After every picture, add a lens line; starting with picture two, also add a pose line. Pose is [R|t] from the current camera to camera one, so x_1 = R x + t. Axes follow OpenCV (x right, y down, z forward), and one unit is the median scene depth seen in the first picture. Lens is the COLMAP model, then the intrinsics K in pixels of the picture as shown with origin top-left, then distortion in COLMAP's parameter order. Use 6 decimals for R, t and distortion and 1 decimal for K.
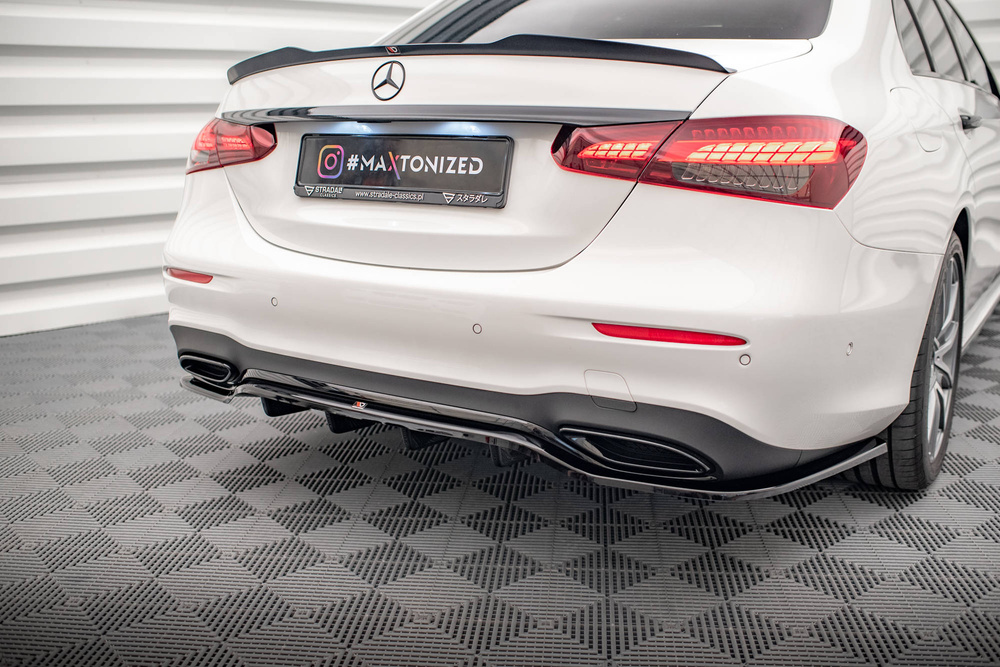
lens RADIAL K [[990.8, 0, 495.9], [0, 990.8, 330.1], [0, 0, 1]] dist [-0.092716, 0.090300]
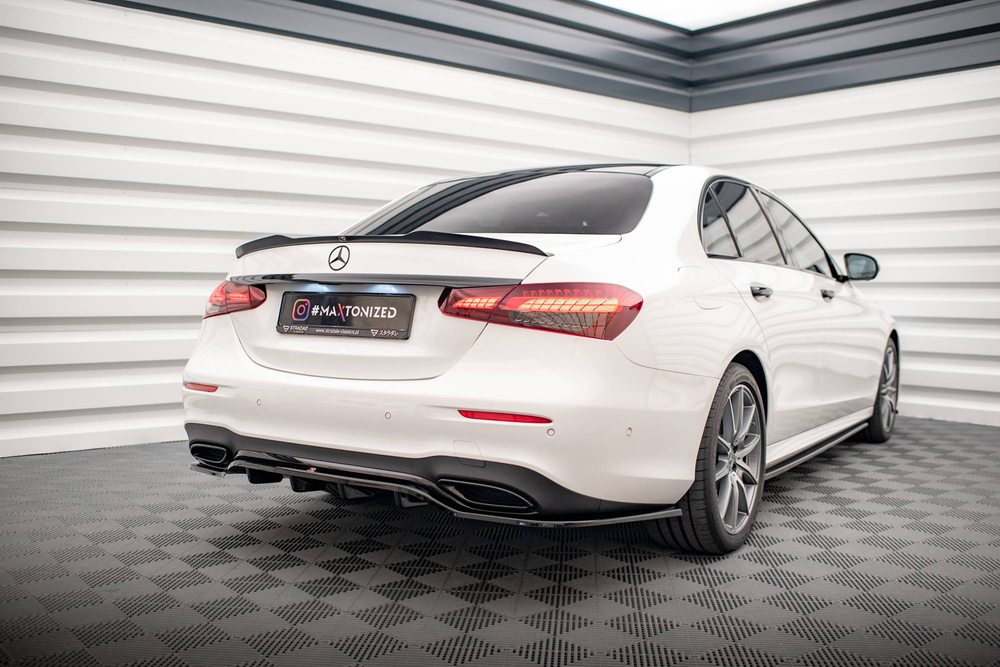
lens RADIAL K [[964.4, 0, 500.0], [0, 964.4, 333.5], [0, 0, 1]] dist [-0.069858, 0.017793]
pose [[0.999824, 0.015985, 0.009811, 0.124424], [-0.014064, 0.985049, -0.171697, 0.114638], [-0.012409, 0.171529, 0.985101, -0.452808]]
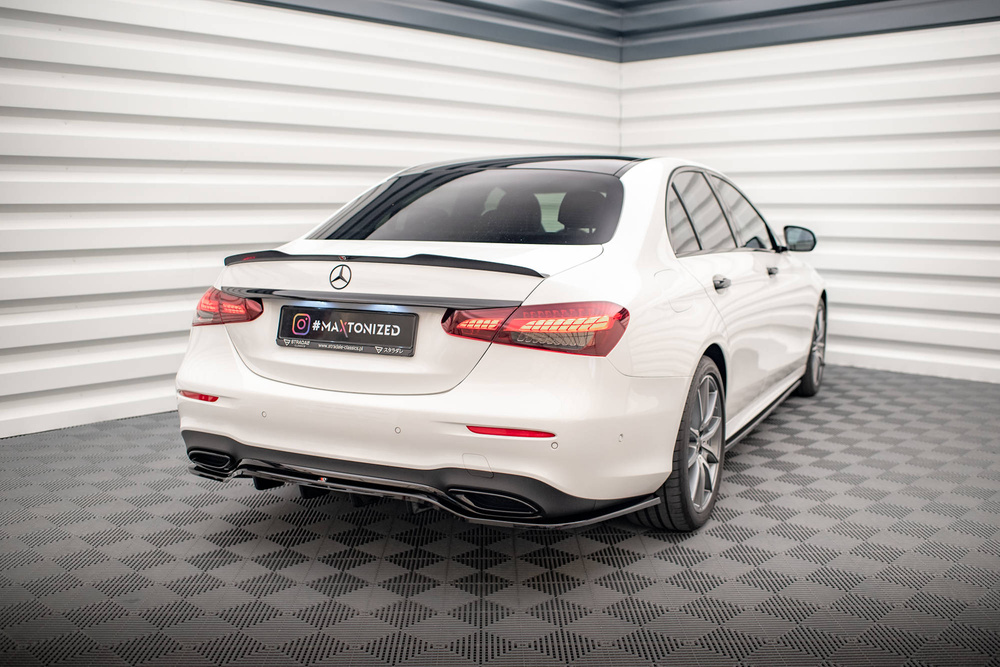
lens RADIAL K [[979.1, 0, 509.9], [0, 979.1, 336.9], [0, 0, 1]] dist [-0.072176, 0.003792]
pose [[0.993120, -0.008997, 0.116752, -0.019878], [0.019219, 0.996047, -0.086726, -0.010107], [-0.115510, 0.088374, 0.989367, -0.576444]]
